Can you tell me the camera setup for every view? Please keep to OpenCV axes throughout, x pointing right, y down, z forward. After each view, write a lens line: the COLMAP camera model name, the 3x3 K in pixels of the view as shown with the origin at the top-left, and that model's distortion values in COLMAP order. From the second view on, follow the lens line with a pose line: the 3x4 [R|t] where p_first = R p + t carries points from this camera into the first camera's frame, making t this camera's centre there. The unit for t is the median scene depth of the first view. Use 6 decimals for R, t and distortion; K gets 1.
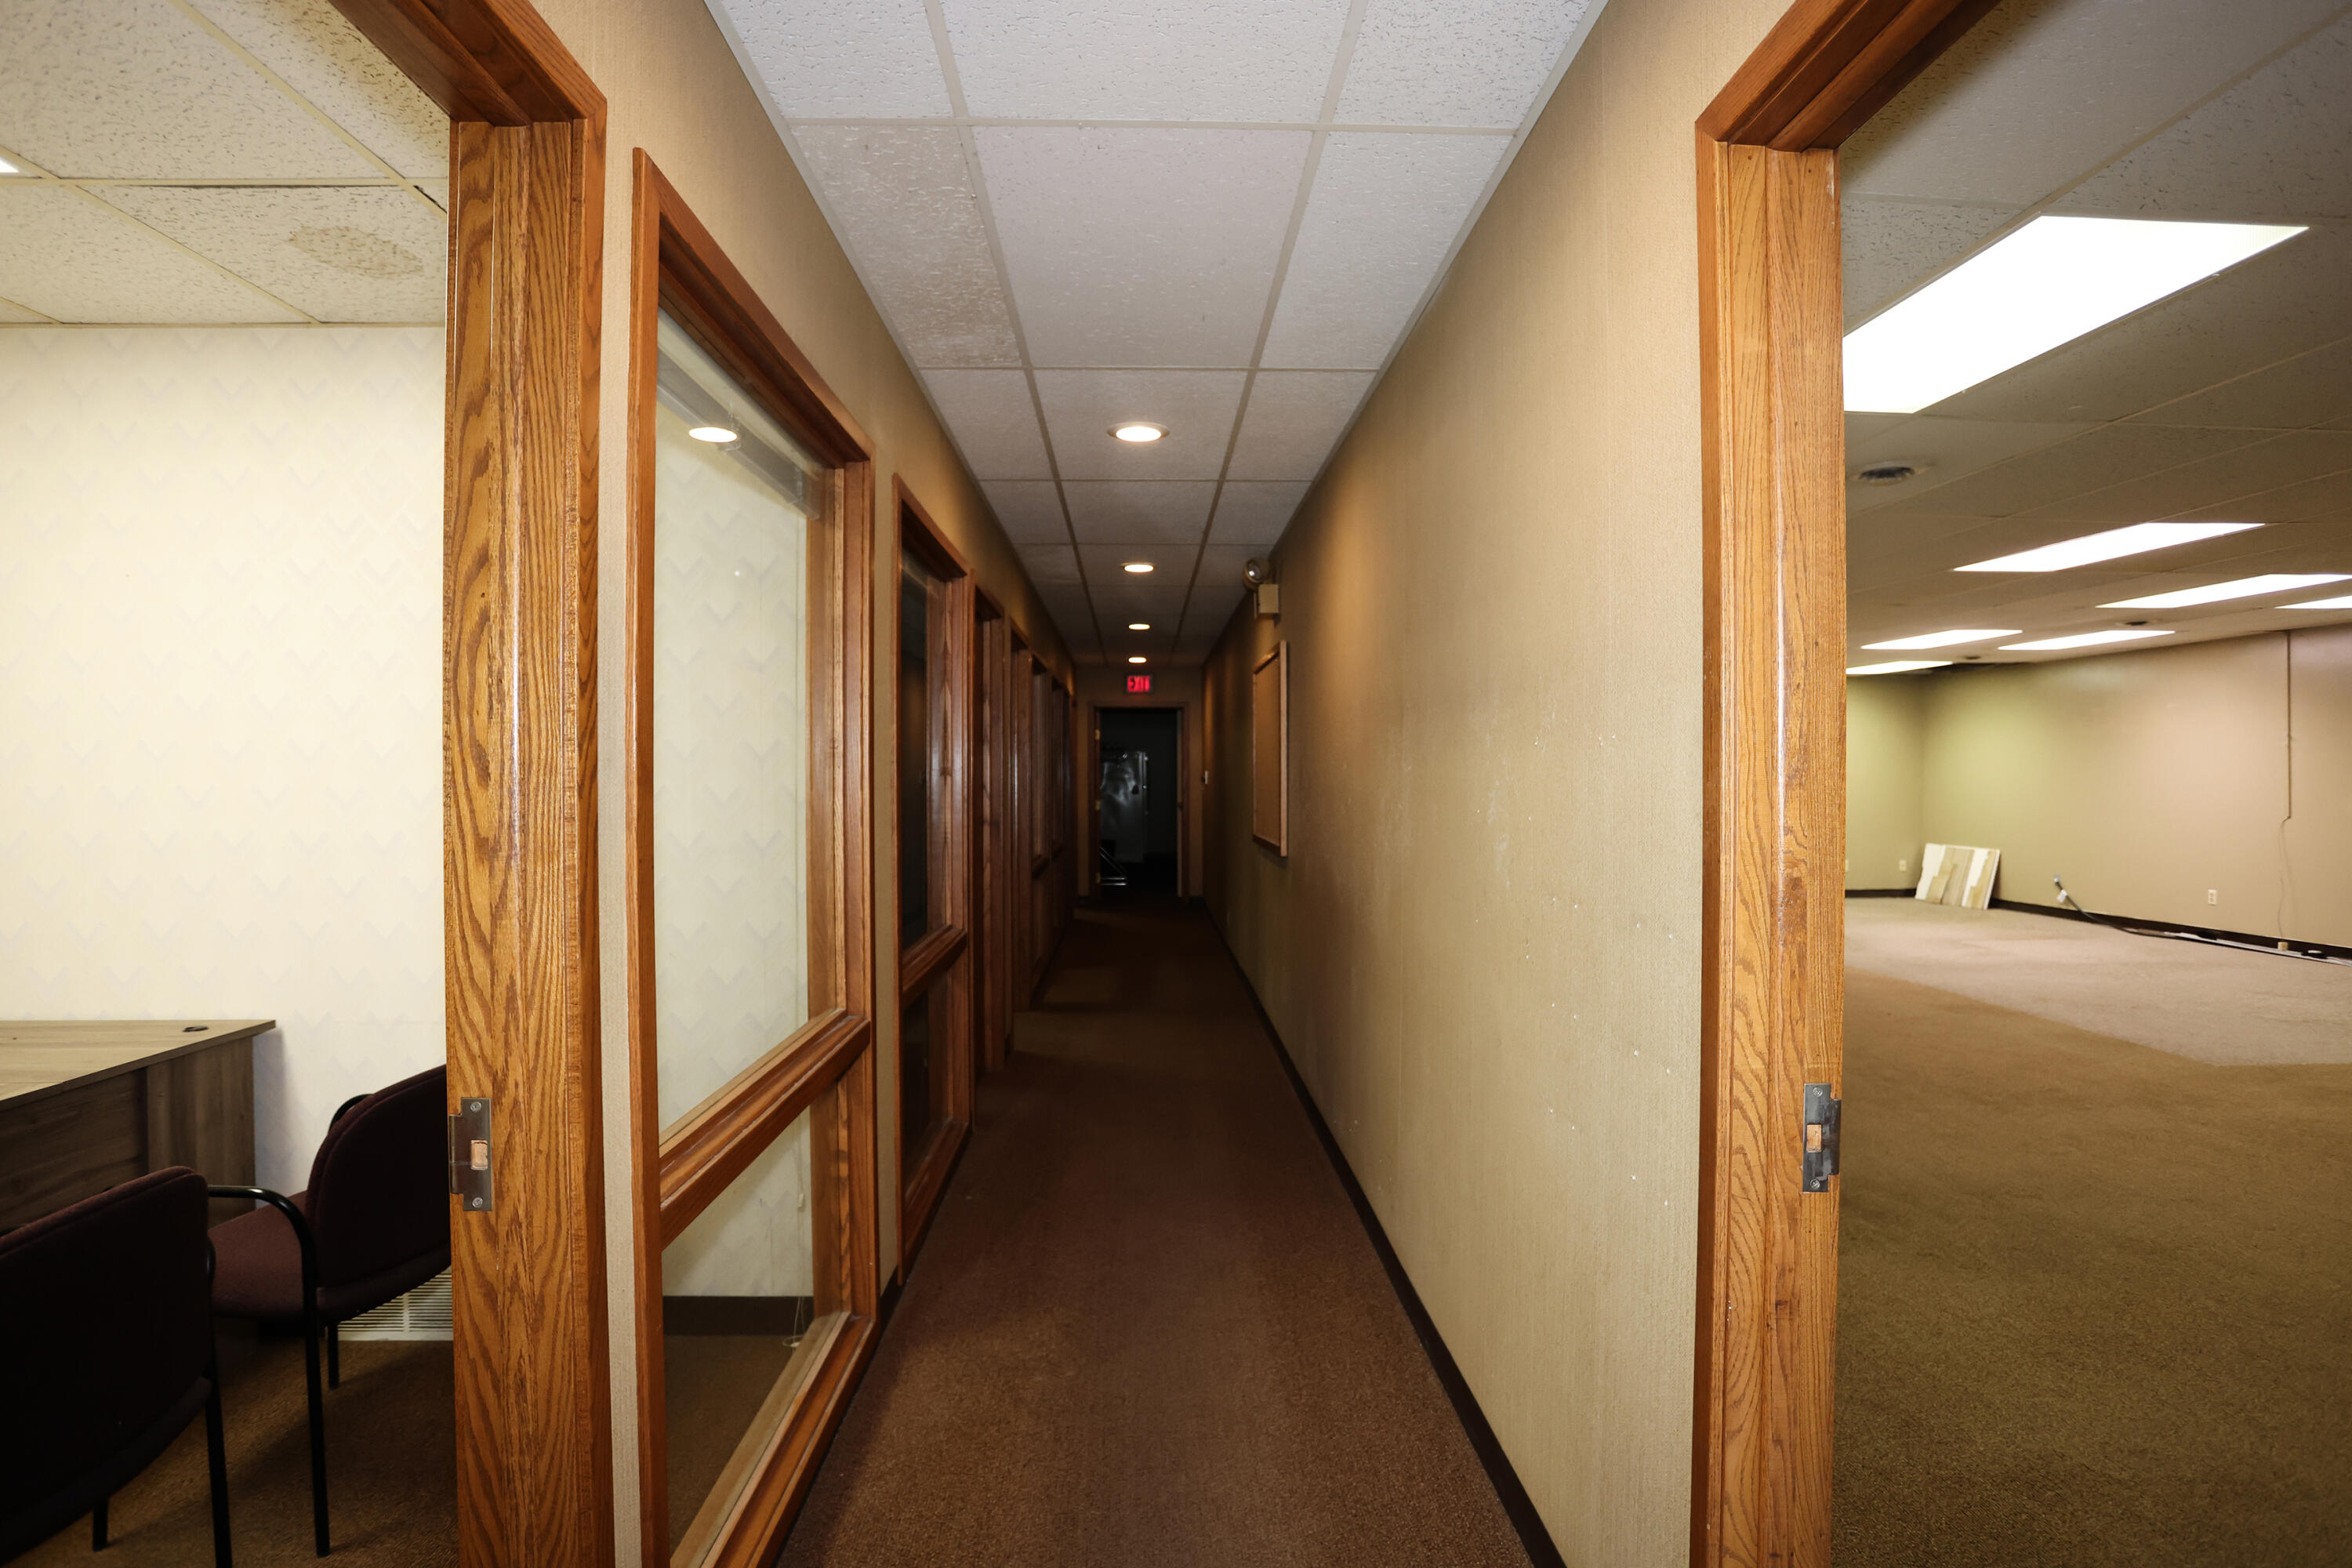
lens RADIAL K [[1142.4, 0, 1179.1], [0, 1142.4, 784.6], [0, 0, 1]] dist [-0.031385, 0.005502]
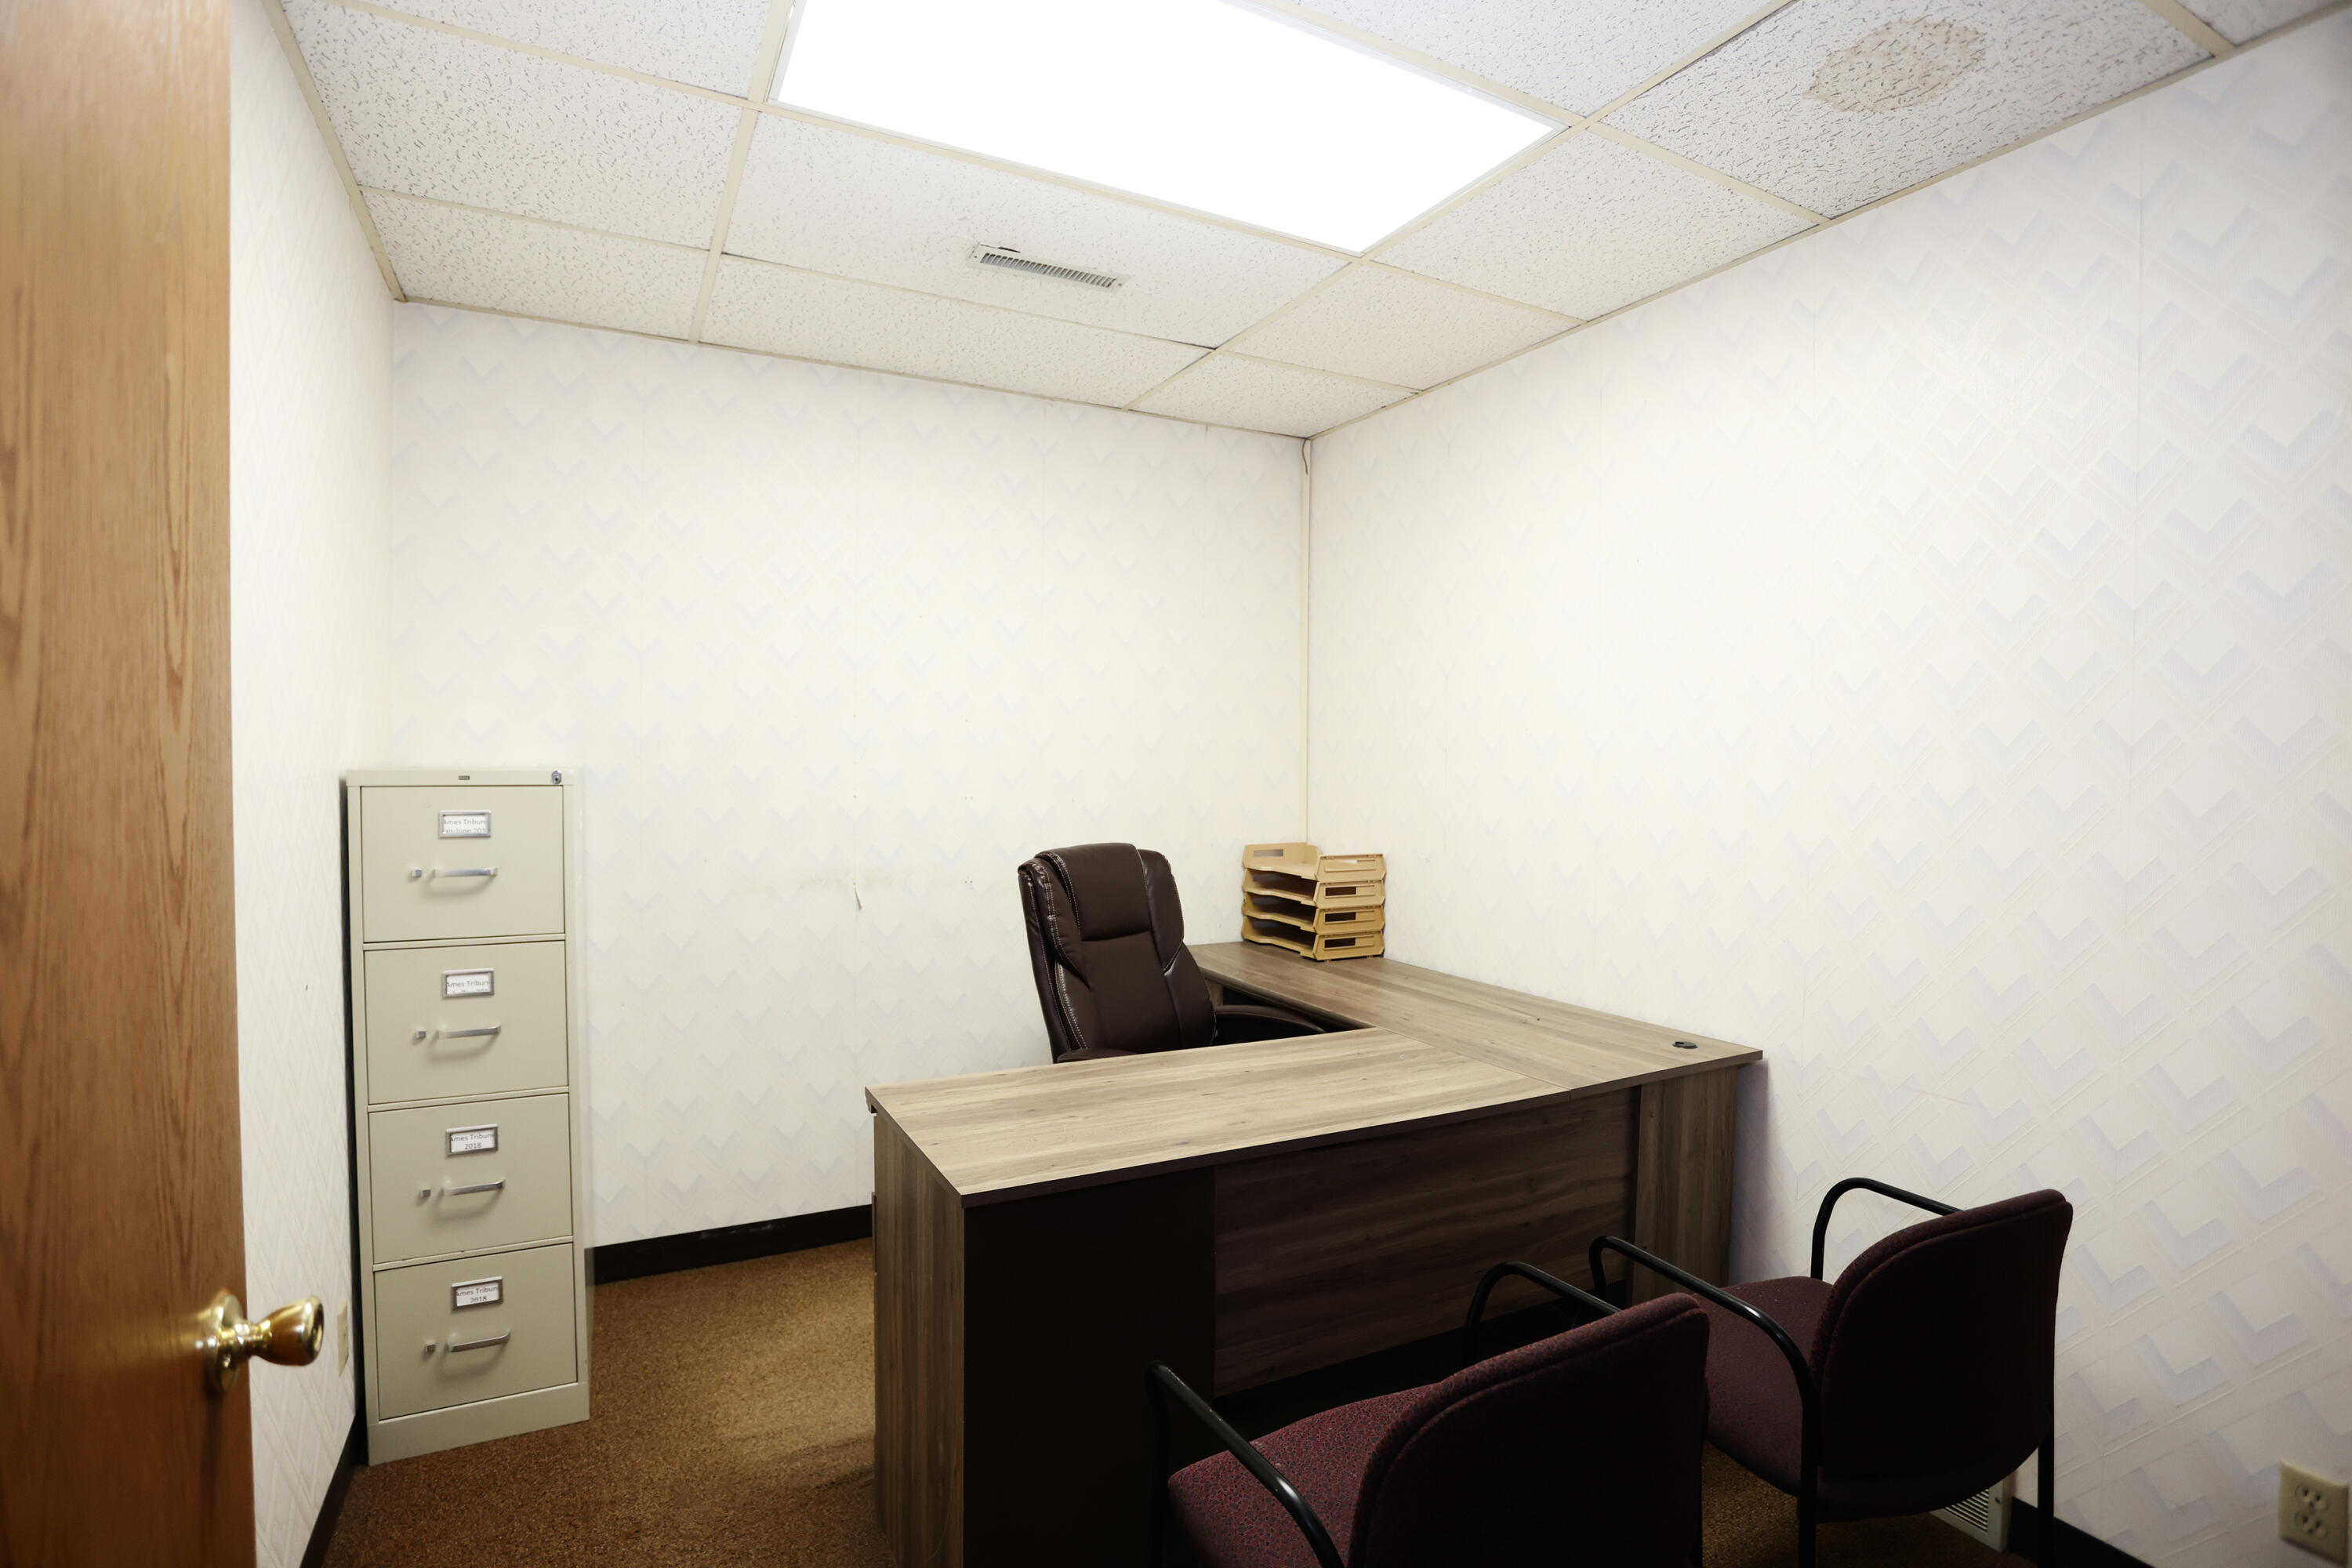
lens RADIAL K [[1142.4, 0, 1179.1], [0, 1142.4, 780.9], [0, 0, 1]] dist [-0.031385, 0.005502]
pose [[0.427225, 0.026888, -0.903745, -0.234151], [-0.018678, 0.999607, 0.020911, -0.009131], [0.903952, 0.007947, 0.427559, 0.237475]]
